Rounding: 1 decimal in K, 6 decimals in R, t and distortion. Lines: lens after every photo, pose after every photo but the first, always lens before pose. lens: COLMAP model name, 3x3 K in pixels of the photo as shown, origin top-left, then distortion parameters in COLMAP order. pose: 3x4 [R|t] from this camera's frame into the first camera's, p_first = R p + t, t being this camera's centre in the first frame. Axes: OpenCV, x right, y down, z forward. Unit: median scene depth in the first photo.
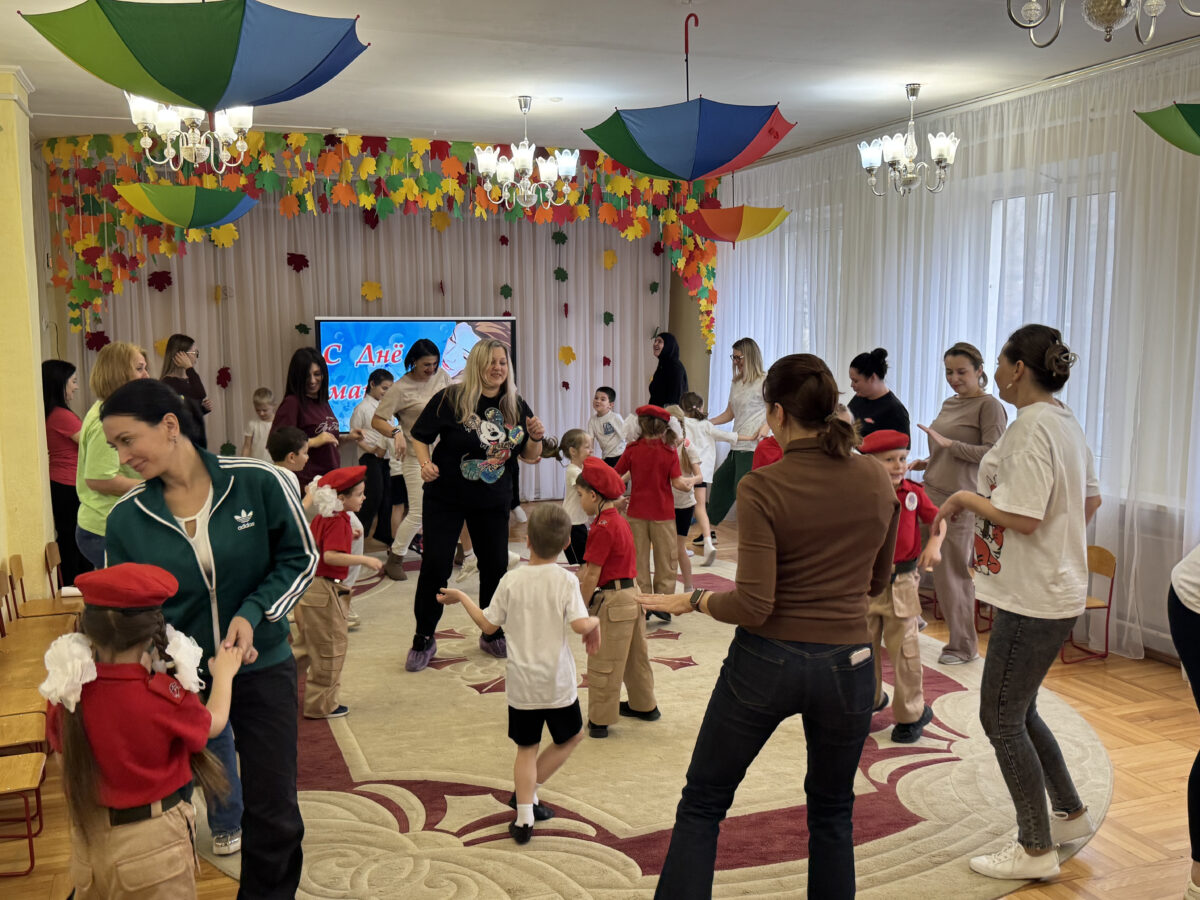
lens RADIAL K [[1117.8, 0, 595.5], [0, 1117.8, 451.9], [0, 0, 1]] dist [-0.061814, 0.000000]
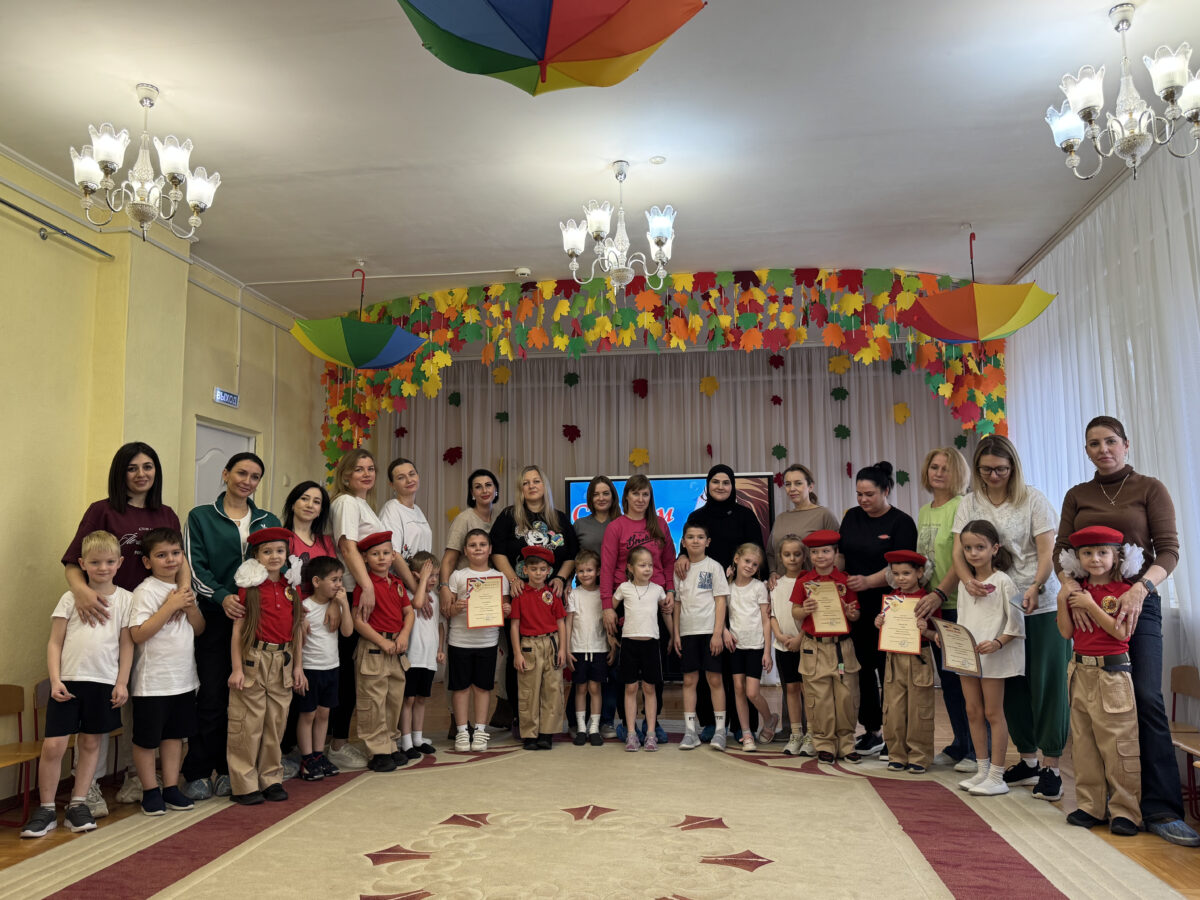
lens RADIAL K [[892.3, 0, 595.2], [0, 892.3, 443.3], [0, 0, 1]] dist [0.035062, 0.001539]
pose [[0.878502, -0.073300, -0.472082, 0.176935], [-0.042702, 0.972156, -0.230411, 0.038666], [0.475827, 0.222576, 0.850911, 0.346879]]
